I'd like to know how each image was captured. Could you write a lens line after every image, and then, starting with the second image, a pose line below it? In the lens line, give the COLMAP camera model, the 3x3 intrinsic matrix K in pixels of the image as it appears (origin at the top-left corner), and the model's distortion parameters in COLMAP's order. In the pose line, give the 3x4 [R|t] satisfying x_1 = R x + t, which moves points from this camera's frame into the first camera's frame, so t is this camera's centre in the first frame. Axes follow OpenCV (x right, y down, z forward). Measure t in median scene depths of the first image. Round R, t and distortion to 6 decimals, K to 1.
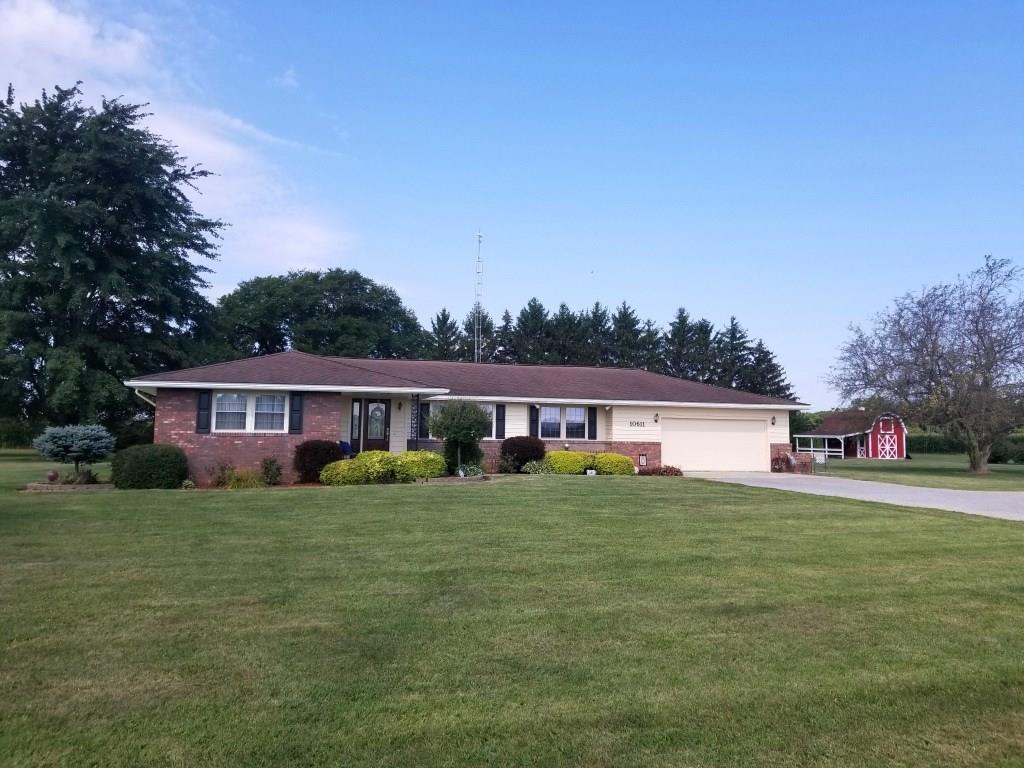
lens RADIAL K [[801.7, 0, 512.0], [0, 801.7, 384.0], [0, 0, 1]] dist [0.051299, -0.000483]
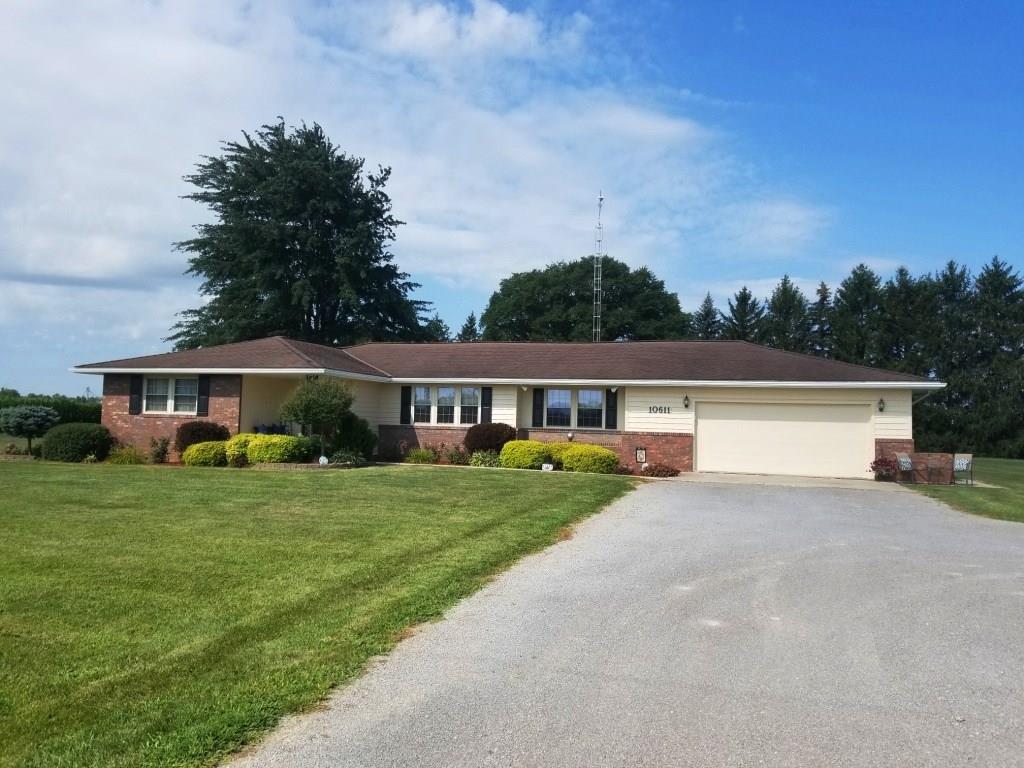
lens RADIAL K [[801.7, 0, 512.0], [0, 801.7, 384.0], [0, 0, 1]] dist [0.051299, -0.000483]
pose [[0.832620, -0.016943, -0.553585, 0.469193], [0.020077, 0.999798, -0.000401, 0.022135], [0.553480, -0.010780, 0.832793, 0.266995]]
